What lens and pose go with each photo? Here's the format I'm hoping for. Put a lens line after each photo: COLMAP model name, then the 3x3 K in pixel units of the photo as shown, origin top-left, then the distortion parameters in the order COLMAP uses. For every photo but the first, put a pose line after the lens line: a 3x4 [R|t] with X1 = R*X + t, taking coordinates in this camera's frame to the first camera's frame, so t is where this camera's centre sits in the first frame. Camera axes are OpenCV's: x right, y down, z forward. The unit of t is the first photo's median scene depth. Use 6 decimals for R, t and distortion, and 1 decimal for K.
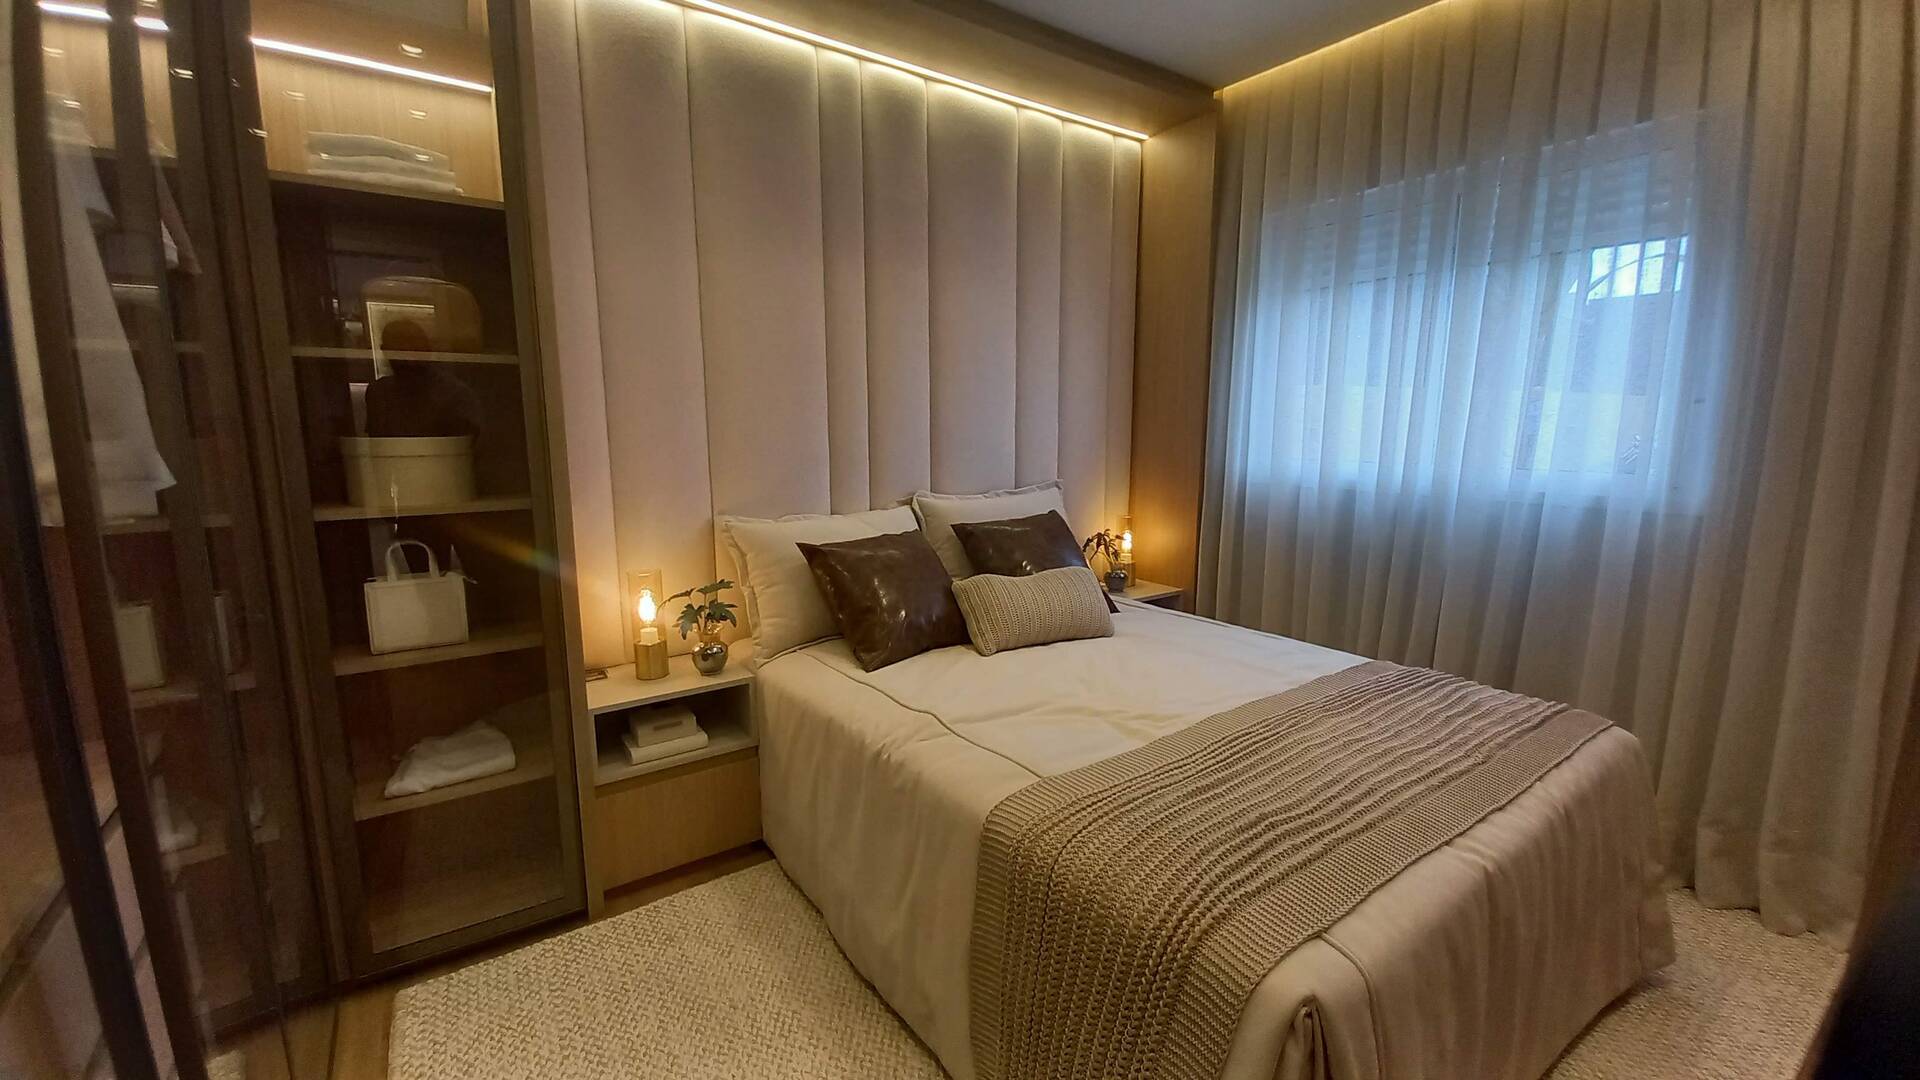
lens RADIAL K [[752.2, 0, 962.2], [0, 752.2, 548.3], [0, 0, 1]] dist [0.018978, -0.015993]
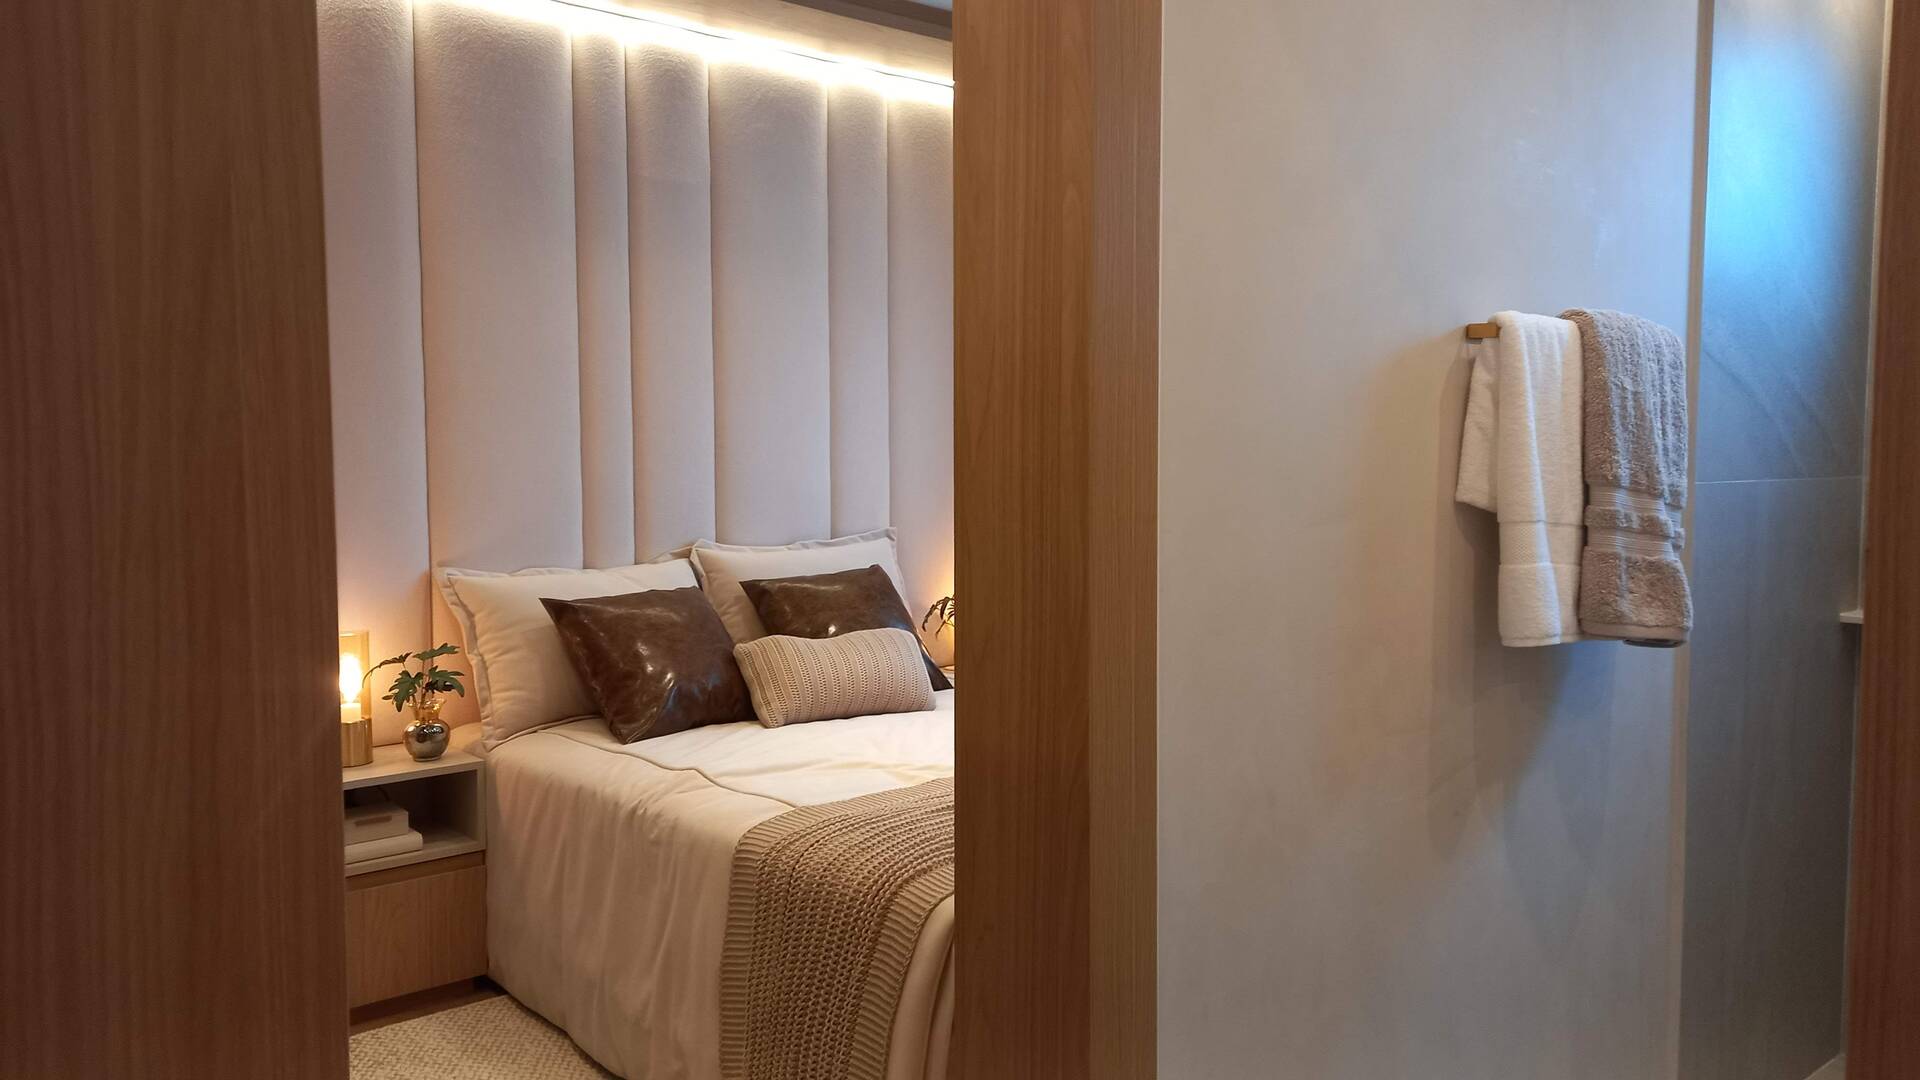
lens RADIAL K [[1362.9, 0, 960.0], [0, 1362.9, 540.0], [0, 0, 1]] dist [0.056241, -0.001371]
pose [[0.995187, -0.005868, 0.097815, 0.089897], [0.015825, 0.994727, -0.101326, 0.088634], [-0.096705, 0.102386, 0.990033, -0.529544]]
